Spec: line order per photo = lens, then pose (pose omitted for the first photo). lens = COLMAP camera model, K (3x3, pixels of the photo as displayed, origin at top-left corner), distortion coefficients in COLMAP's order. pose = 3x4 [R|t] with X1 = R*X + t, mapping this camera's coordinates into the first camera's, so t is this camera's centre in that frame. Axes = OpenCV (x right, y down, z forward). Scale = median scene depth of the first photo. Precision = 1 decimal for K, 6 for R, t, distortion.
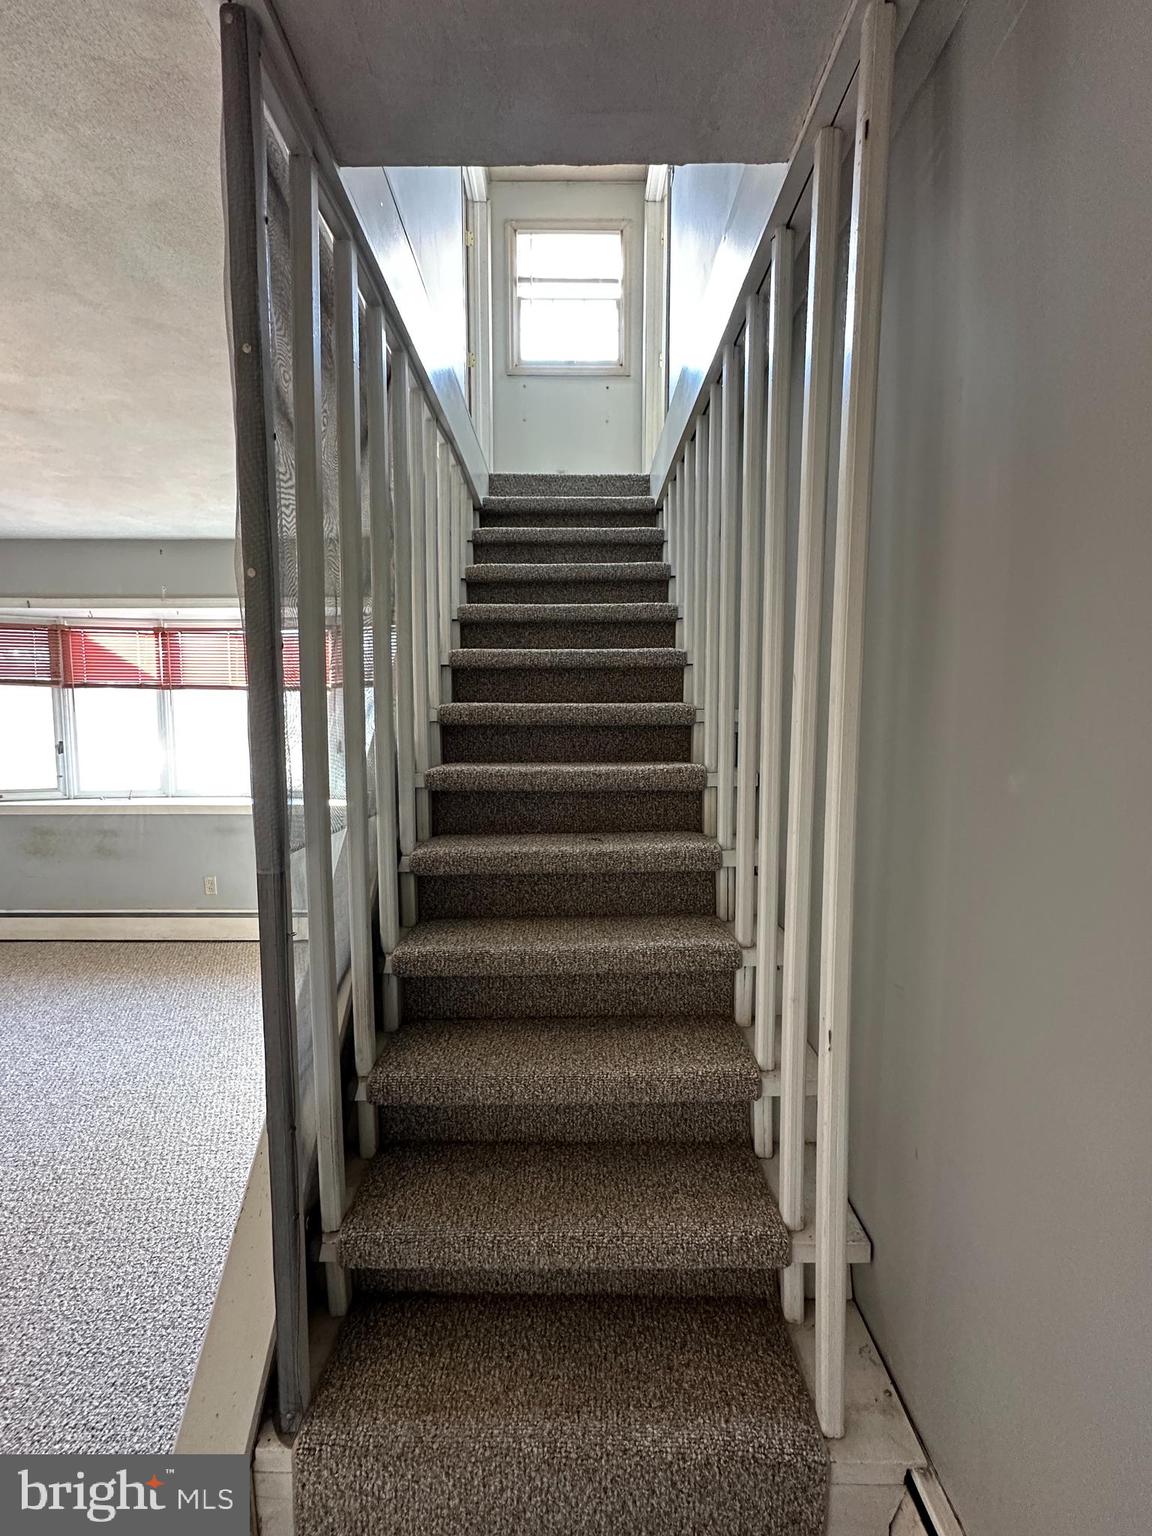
lens RADIAL K [[611.3, 0, 579.6], [0, 611.3, 766.2], [0, 0, 1]] dist [-0.003483, 0.000447]
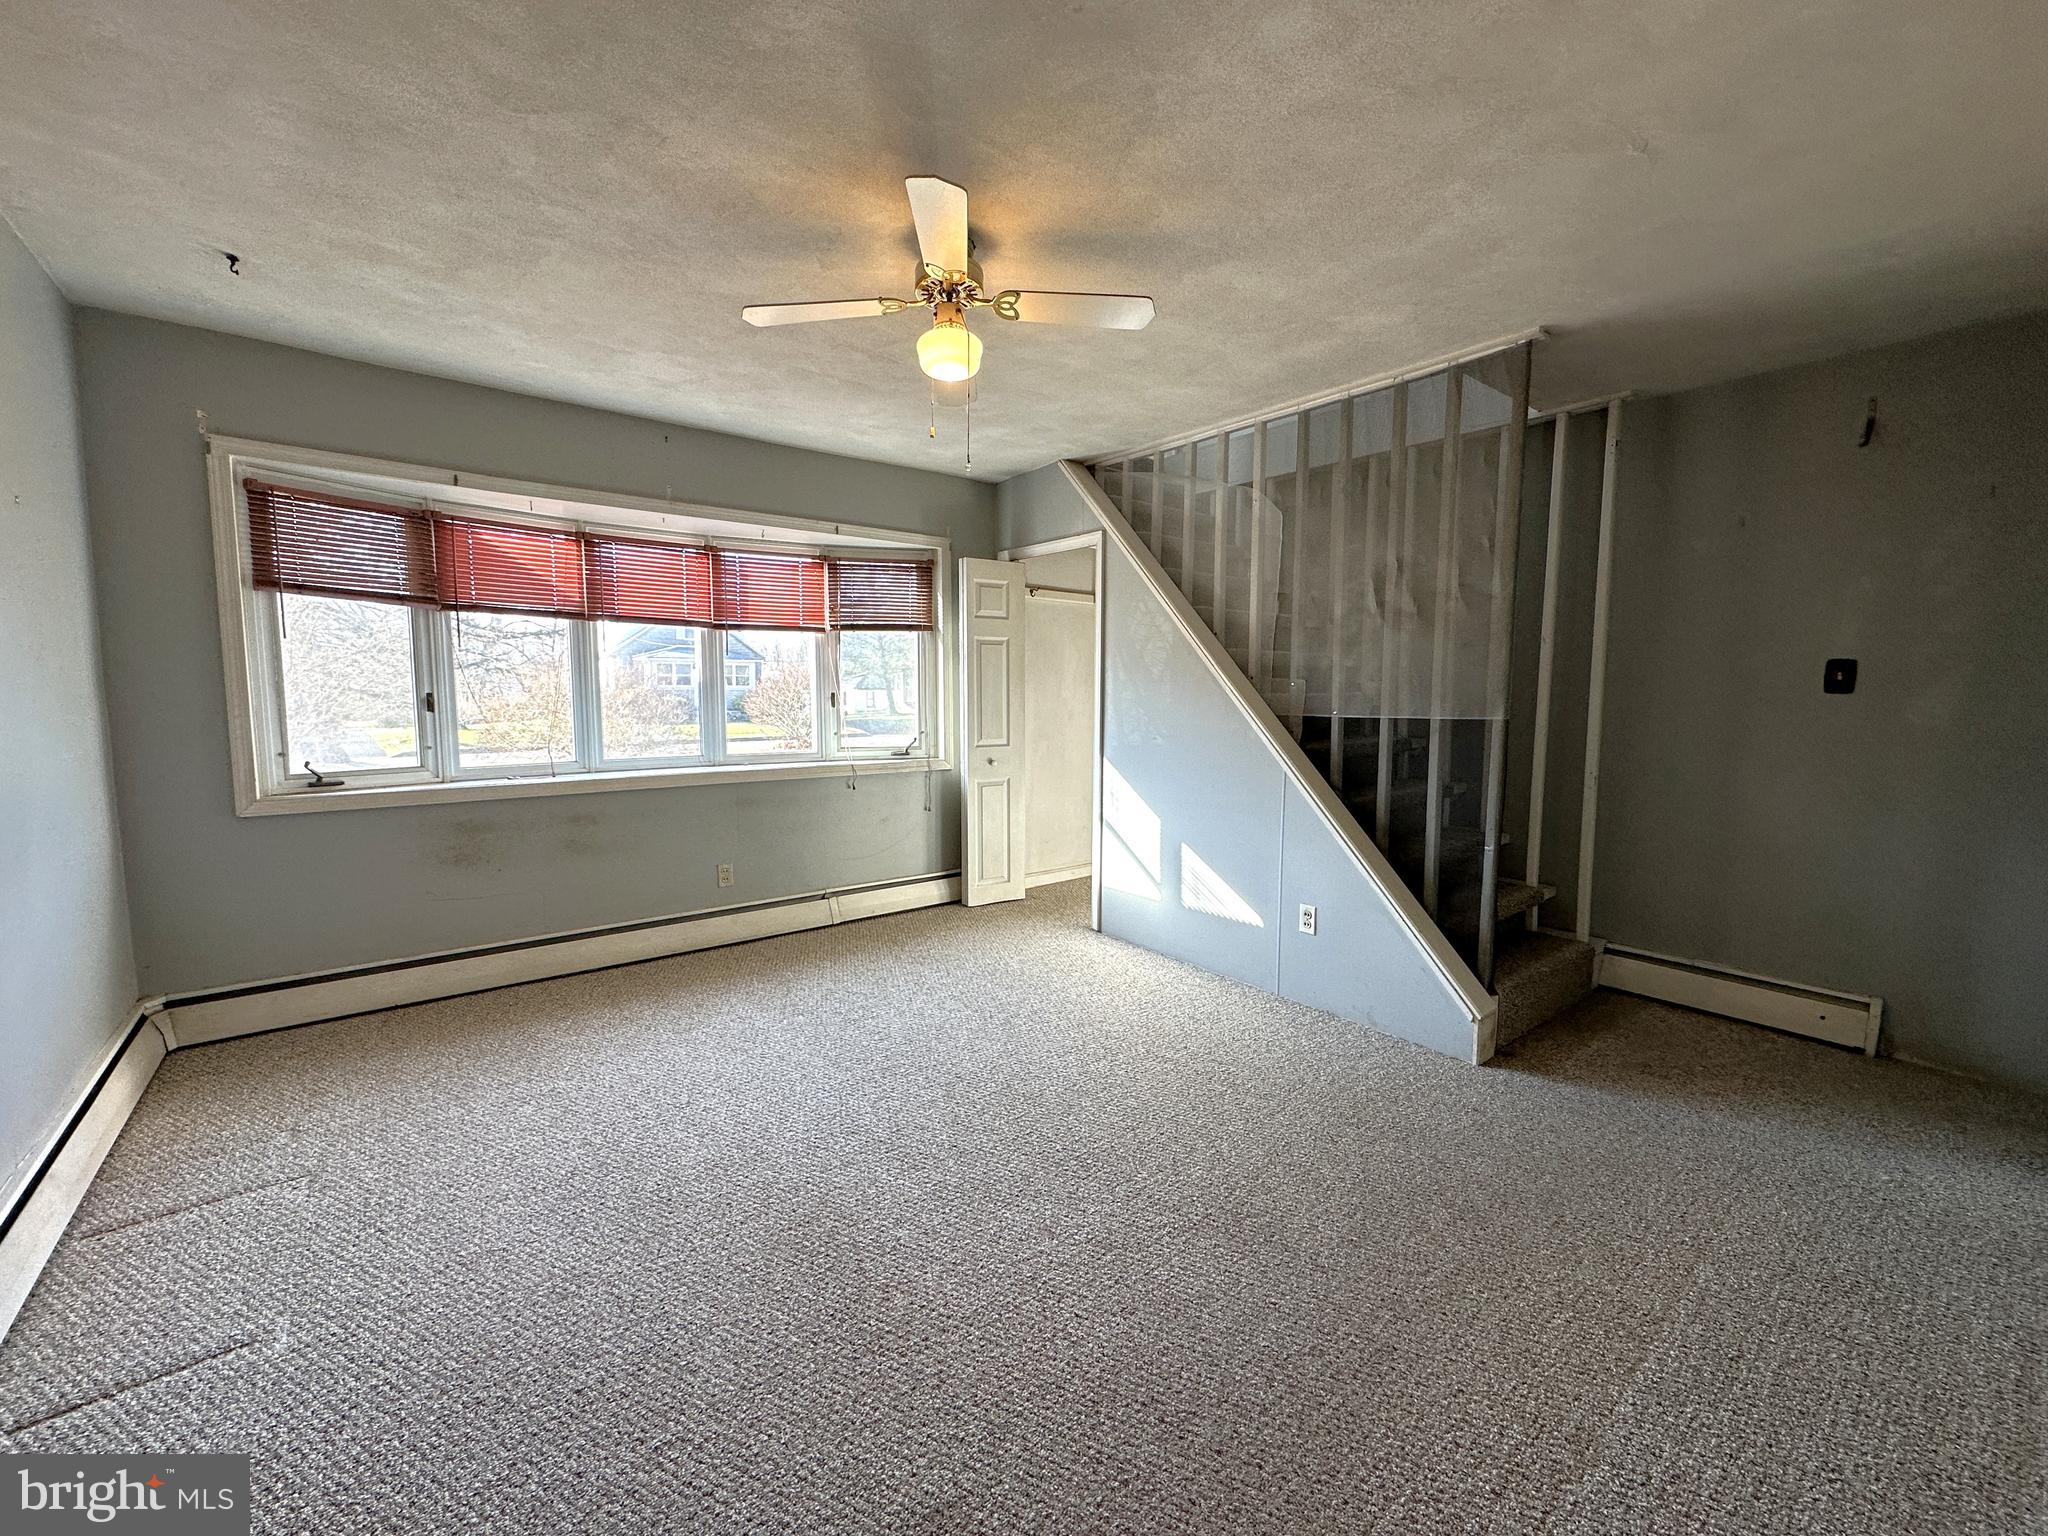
lens RADIAL K [[815.1, 0, 1016.7], [0, 815.1, 761.7], [0, 0, 1]] dist [-0.003483, 0.000447]
pose [[0.799523, -0.050246, 0.598530, -0.873797], [0.044080, 0.998716, 0.024960, 0.037558], [-0.599016, 0.006427, 0.800712, -0.055460]]
